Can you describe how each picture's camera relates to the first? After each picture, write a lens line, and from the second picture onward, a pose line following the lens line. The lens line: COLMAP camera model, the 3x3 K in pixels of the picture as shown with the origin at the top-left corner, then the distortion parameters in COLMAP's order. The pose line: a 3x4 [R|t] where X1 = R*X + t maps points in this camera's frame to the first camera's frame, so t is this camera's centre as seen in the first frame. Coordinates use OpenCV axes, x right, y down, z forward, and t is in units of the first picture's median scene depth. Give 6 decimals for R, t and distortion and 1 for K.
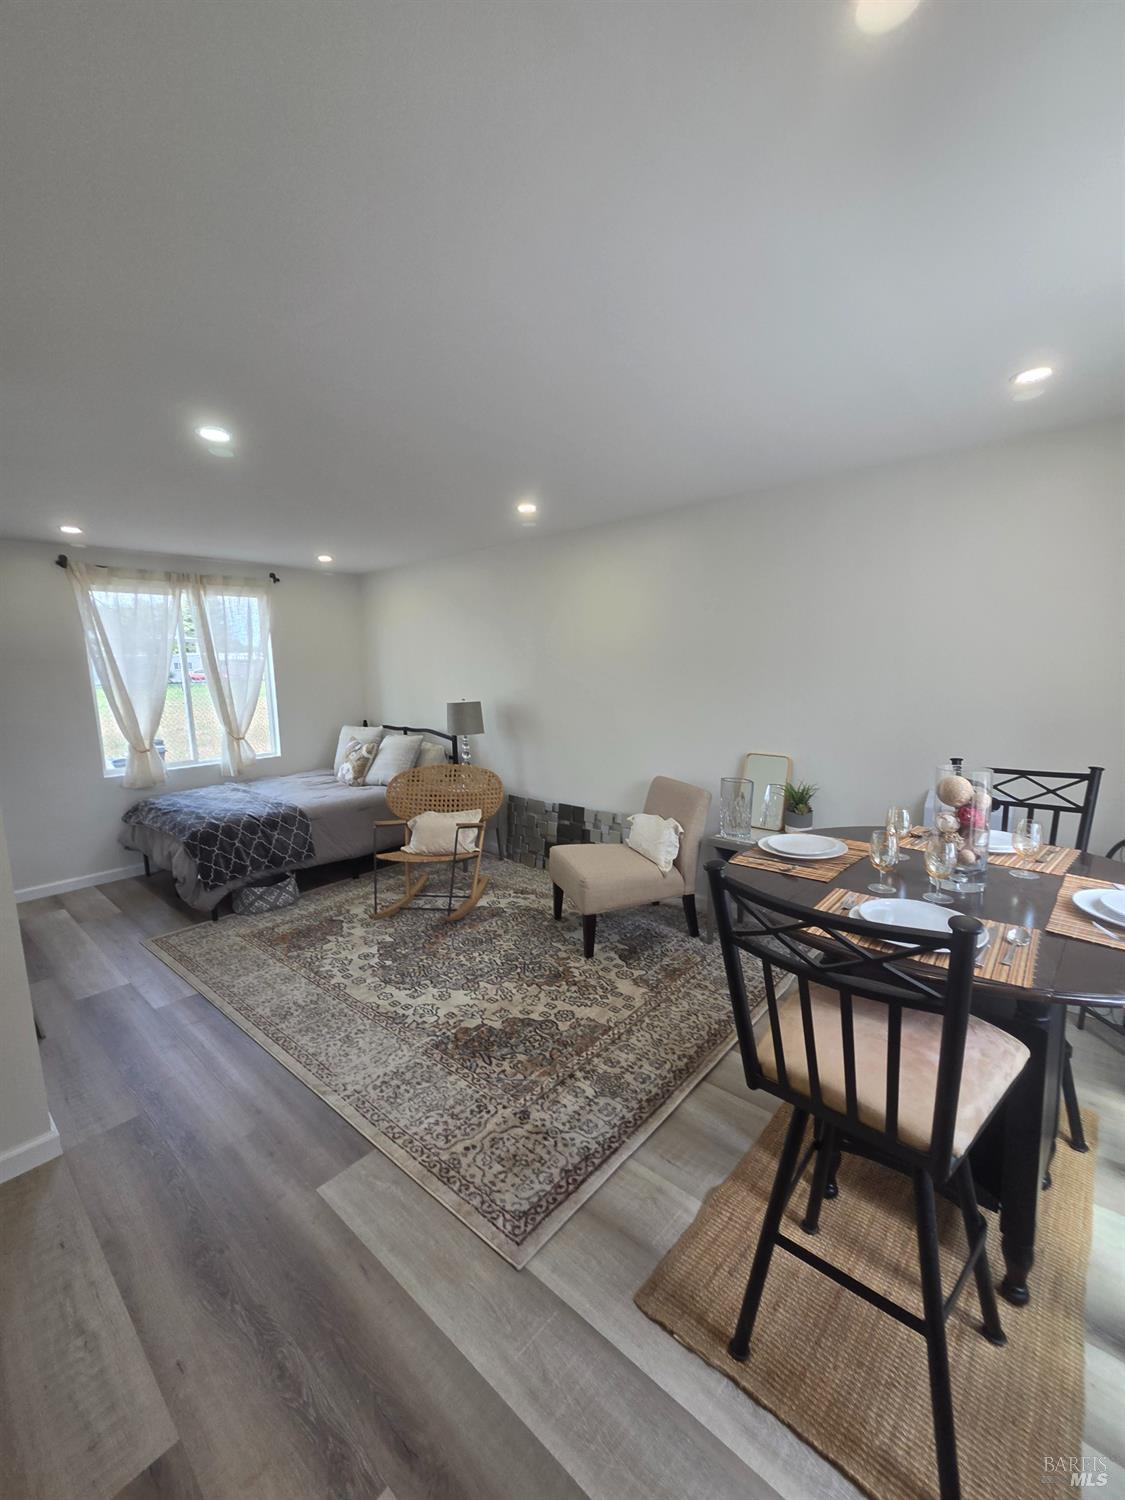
lens RADIAL K [[615.8, 0, 561.4], [0, 615.8, 746.9], [0, 0, 1]] dist [-0.000101, 0.001118]
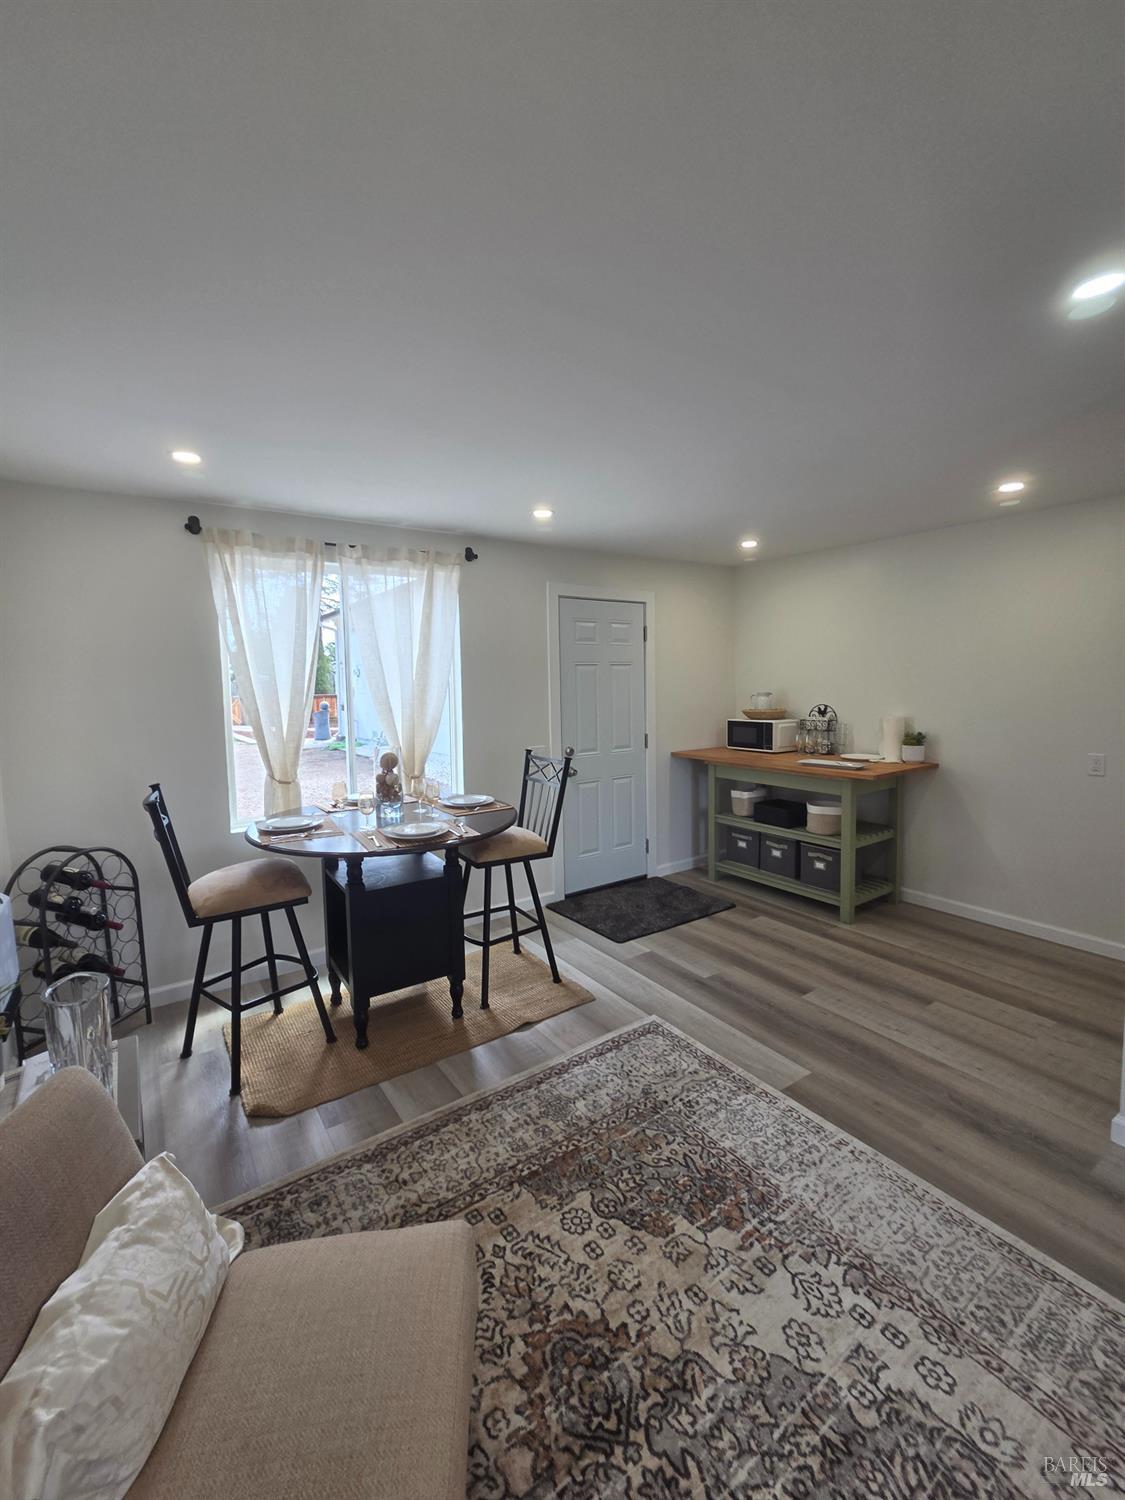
lens RADIAL K [[615.8, 0, 562.2], [0, 615.8, 746.1], [0, 0, 1]] dist [-0.000101, 0.001118]
pose [[-0.972223, 0.021834, 0.233035, -0.156727], [0.077444, 0.969567, 0.232255, -0.217661], [-0.220872, 0.243850, -0.944327, 1.649517]]
